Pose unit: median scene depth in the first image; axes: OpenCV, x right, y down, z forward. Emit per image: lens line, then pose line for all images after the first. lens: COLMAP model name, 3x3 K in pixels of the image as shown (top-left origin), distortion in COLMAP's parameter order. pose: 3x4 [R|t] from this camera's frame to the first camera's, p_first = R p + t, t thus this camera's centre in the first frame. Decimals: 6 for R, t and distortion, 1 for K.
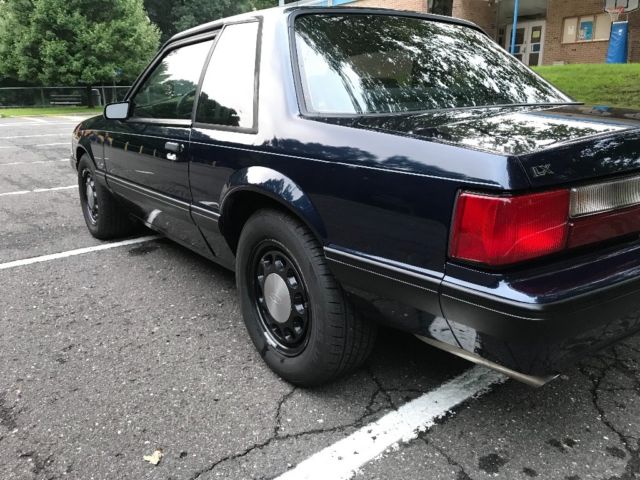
lens RADIAL K [[534.2, 0, 317.4], [0, 534.2, 240.1], [0, 0, 1]] dist [0.030907, -0.035730]
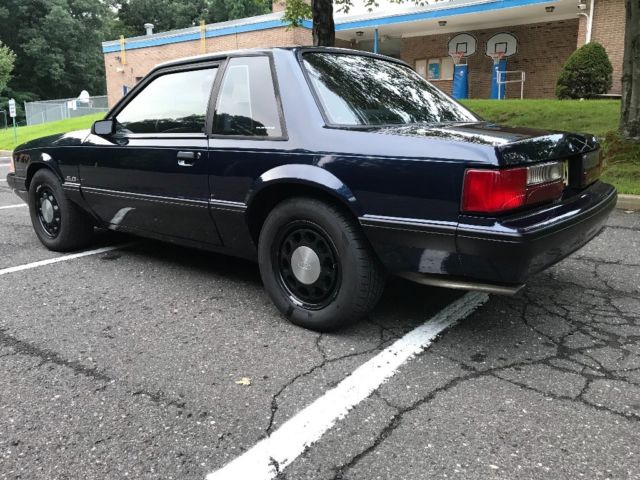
lens RADIAL K [[534.2, 0, 321.1], [0, 534.2, 238.5], [0, 0, 1]] dist [0.030907, -0.035730]
pose [[0.966944, -0.041893, 0.251524, -0.366163], [0.055914, 0.997239, -0.048857, 0.109581], [-0.248783, 0.061306, 0.966617, -0.277575]]
